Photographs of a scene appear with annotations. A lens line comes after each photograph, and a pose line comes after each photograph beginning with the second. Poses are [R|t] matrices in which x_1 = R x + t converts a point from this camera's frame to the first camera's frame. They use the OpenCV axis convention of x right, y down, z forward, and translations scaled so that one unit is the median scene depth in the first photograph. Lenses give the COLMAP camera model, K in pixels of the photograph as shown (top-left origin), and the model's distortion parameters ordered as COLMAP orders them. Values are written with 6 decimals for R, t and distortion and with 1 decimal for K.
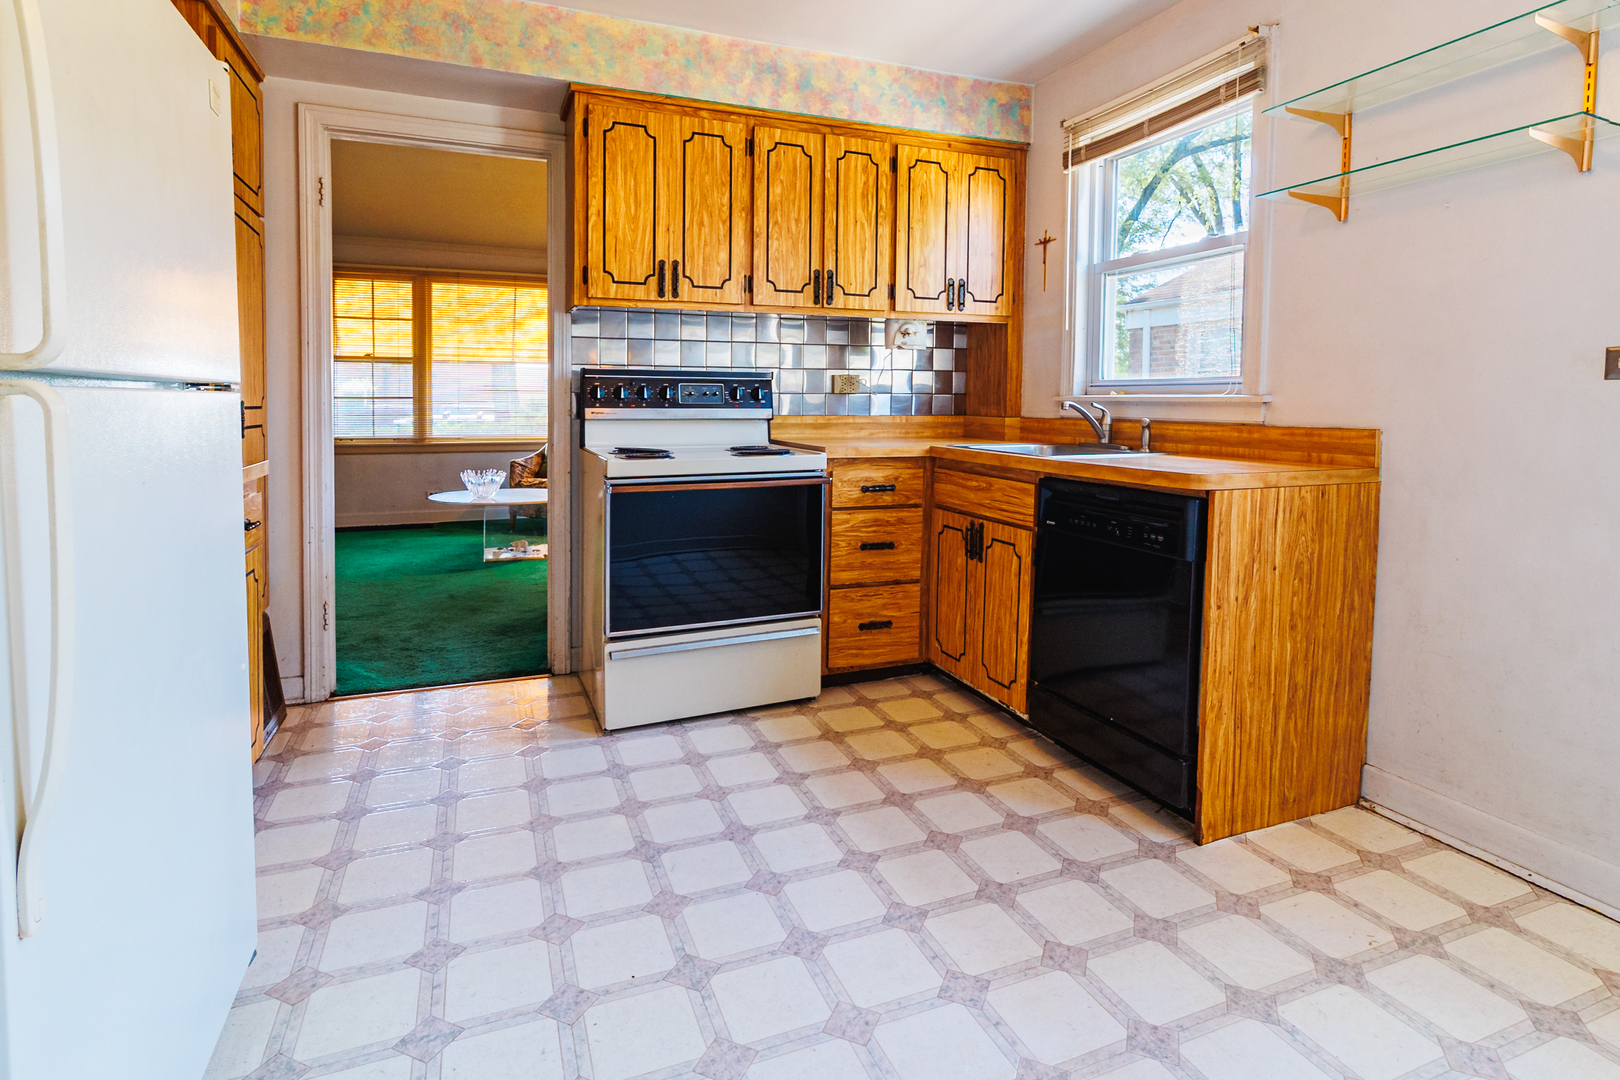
lens RADIAL K [[824.5, 0, 808.8], [0, 824.5, 449.6], [0, 0, 1]] dist [0.001112, 0.000234]
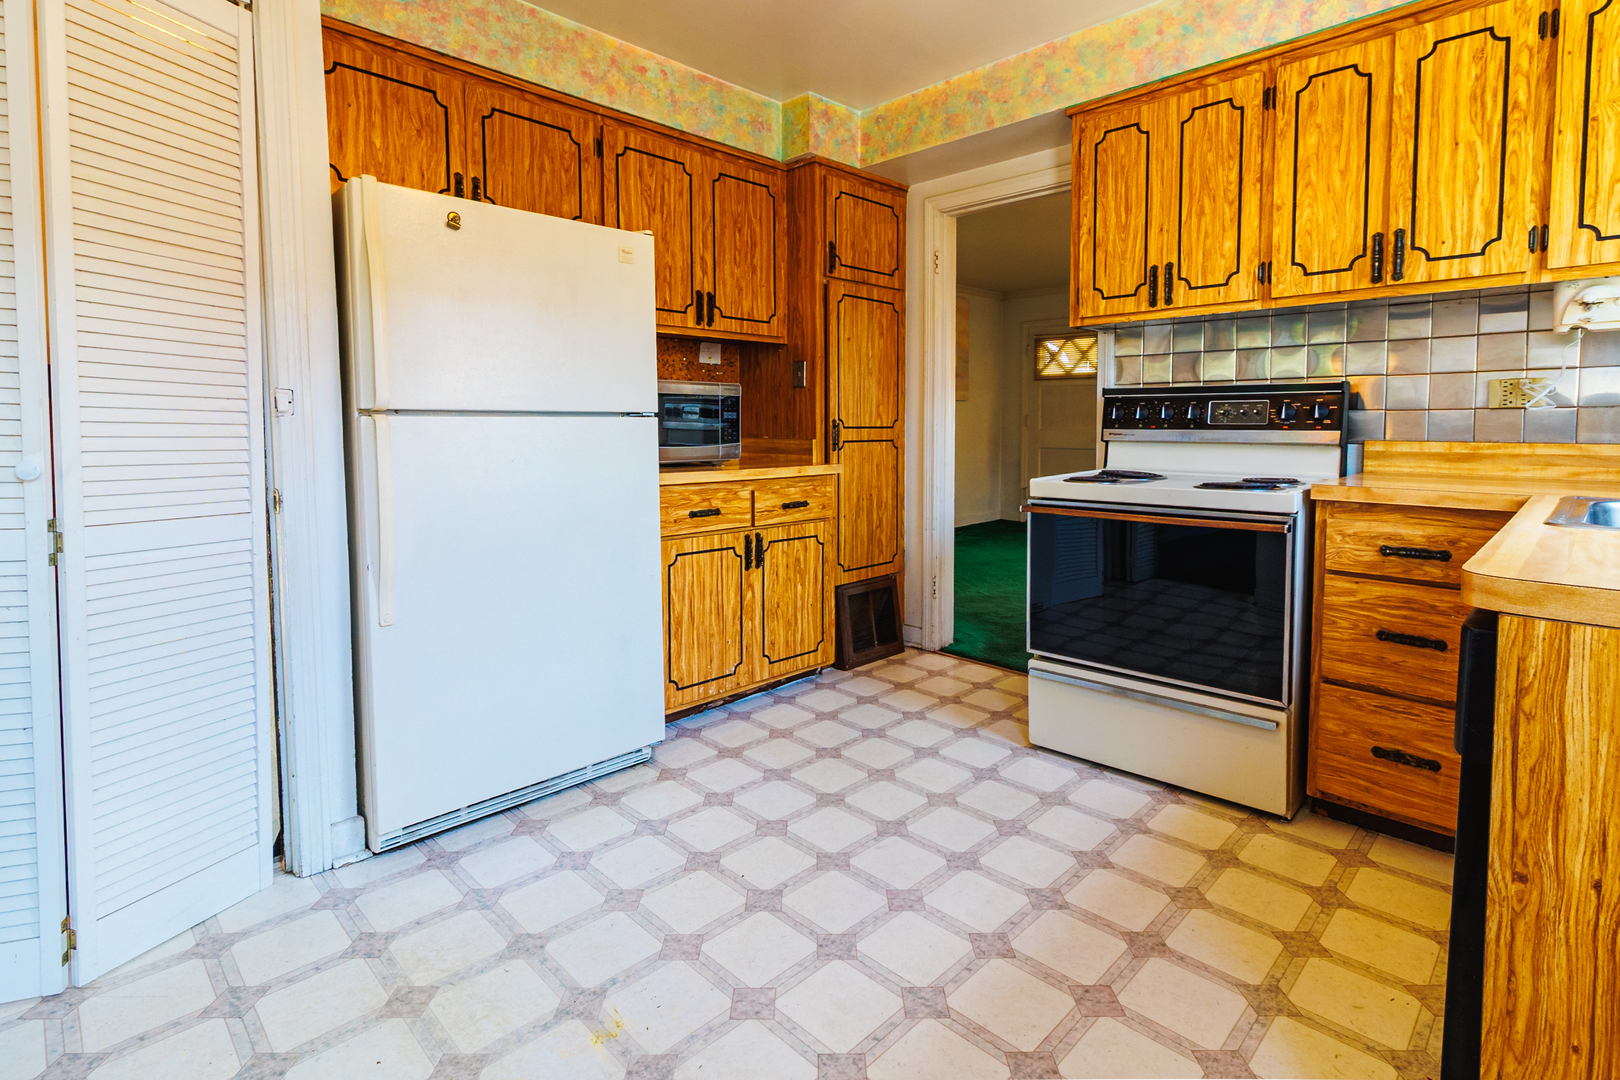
lens RADIAL K [[782.7, 0, 813.5], [0, 782.7, 481.4], [0, 0, 1]] dist [0.000766, 0.000789]
pose [[0.403934, 0.063654, -0.912571, 0.460946], [-0.052151, 0.997556, 0.046498, -0.013918], [0.913301, 0.028810, 0.406266, 0.311741]]
